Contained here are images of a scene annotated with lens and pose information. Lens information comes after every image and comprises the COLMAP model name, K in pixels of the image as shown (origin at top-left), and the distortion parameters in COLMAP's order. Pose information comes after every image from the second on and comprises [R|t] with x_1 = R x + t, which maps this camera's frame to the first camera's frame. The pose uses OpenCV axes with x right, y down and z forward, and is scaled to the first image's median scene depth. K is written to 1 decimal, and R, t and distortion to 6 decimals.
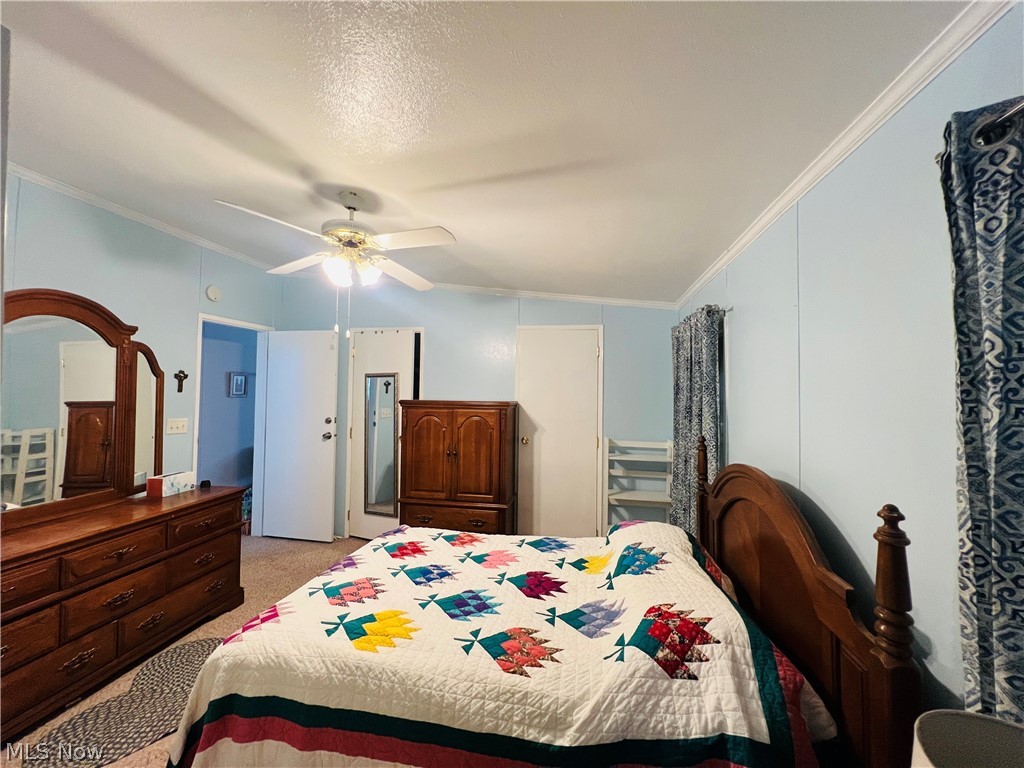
lens RADIAL K [[410.3, 0, 509.6], [0, 410.3, 382.6], [0, 0, 1]] dist [-0.001917, -0.000316]
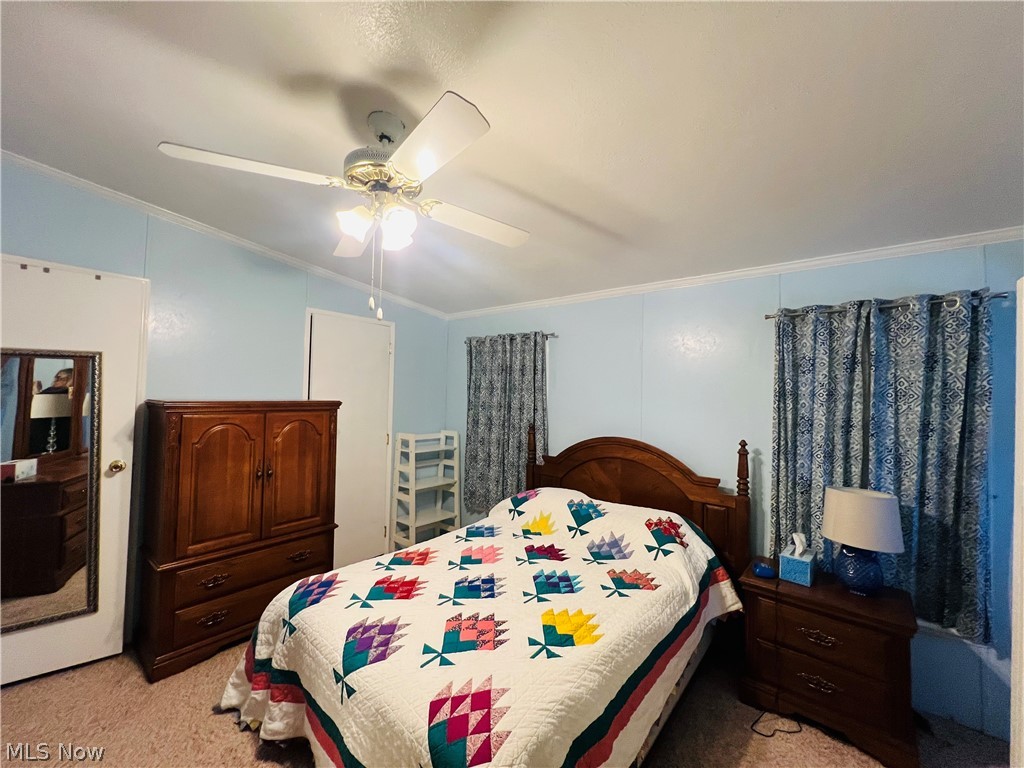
lens RADIAL K [[410.3, 0, 509.4], [0, 410.3, 382.0], [0, 0, 1]] dist [-0.000906, 0.000070]
pose [[0.483492, 0.018929, 0.875144, -1.028911], [-0.037179, 0.999308, -0.001074, -0.007538], [-0.874559, -0.032017, 0.483862, 0.511528]]
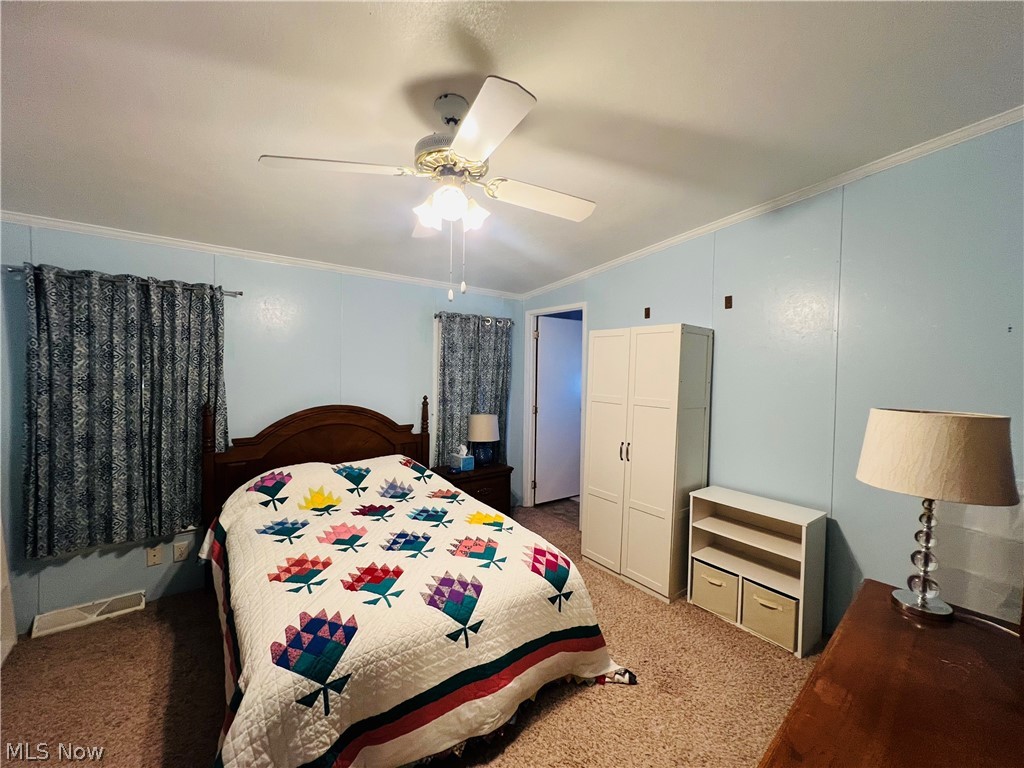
lens RADIAL K [[410.3, 0, 509.4], [0, 410.3, 382.0], [0, 0, 1]] dist [-0.000906, 0.000070]
pose [[-0.758253, -0.048146, 0.650181, -1.099166], [-0.042973, 0.998792, 0.023845, 0.019283], [-0.650543, -0.009860, -0.759405, 1.696252]]
